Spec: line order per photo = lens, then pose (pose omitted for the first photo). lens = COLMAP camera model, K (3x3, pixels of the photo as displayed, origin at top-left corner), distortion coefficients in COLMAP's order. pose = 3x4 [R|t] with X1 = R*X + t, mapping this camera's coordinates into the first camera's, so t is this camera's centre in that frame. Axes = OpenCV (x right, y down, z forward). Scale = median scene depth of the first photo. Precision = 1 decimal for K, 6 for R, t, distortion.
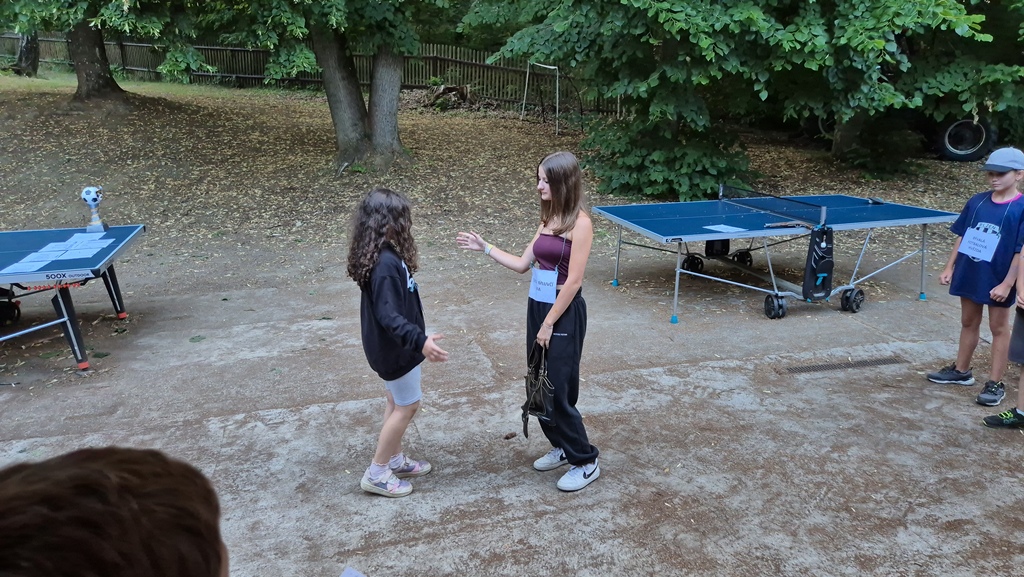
lens RADIAL K [[698.7, 0, 513.8], [0, 698.7, 280.5], [0, 0, 1]] dist [0.067439, -0.047805]
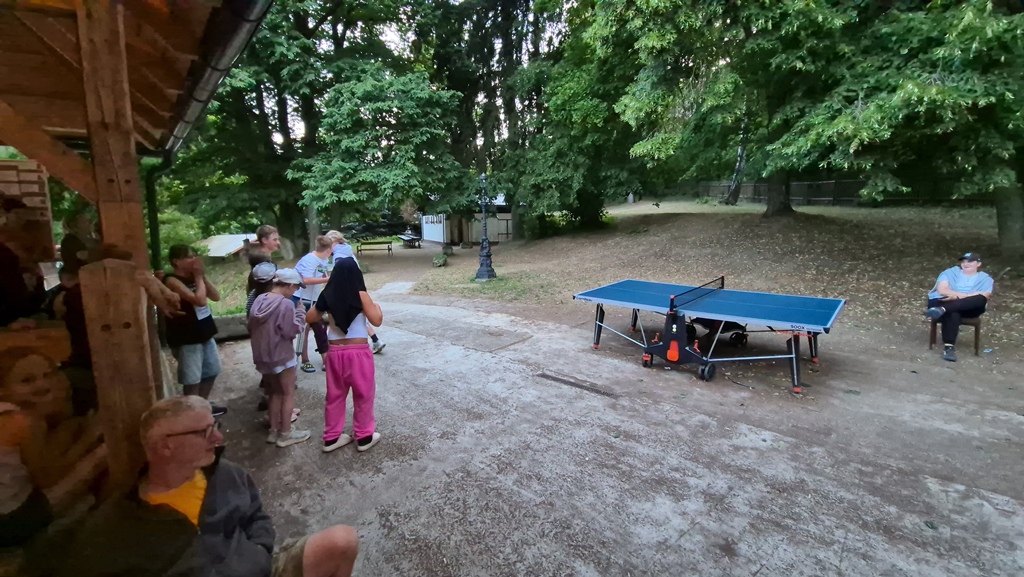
lens RADIAL K [[426.7, 0, 514.3], [0, 426.7, 282.5], [0, 0, 1]] dist [0.008156, -0.005313]
pose [[0.521294, 0.118914, -0.845051, -0.107525], [-0.203128, 0.979073, 0.012468, 0.006105], [0.828849, 0.165154, 0.534540, 0.006939]]
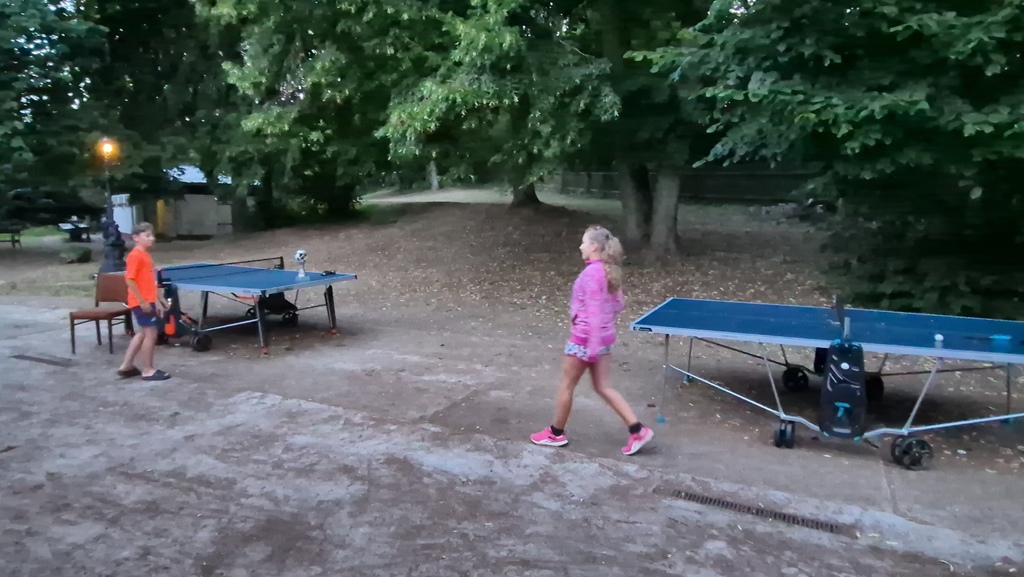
lens RADIAL K [[591.8, 0, 507.1], [0, 591.8, 284.4], [0, 0, 1]] dist [0.002339, 0.002453]
pose [[0.760256, 0.091329, -0.643172, 0.378078], [-0.178938, 0.981209, -0.072183, -0.016571], [0.624494, 0.169966, 0.762312, 0.168329]]
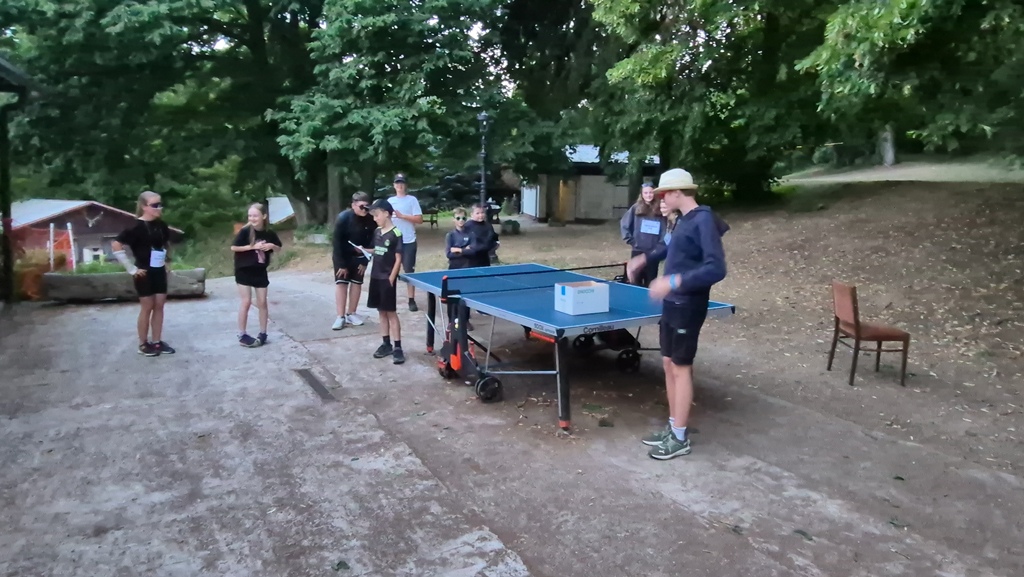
lens RADIAL K [[659.5, 0, 513.6], [0, 659.5, 283.4], [0, 0, 1]] dist [-0.006441, 0.010975]
pose [[0.233500, 0.144509, -0.961559, 0.129835], [-0.259749, 0.962228, 0.081533, -0.069893], [0.937021, 0.230726, 0.262216, 0.371880]]
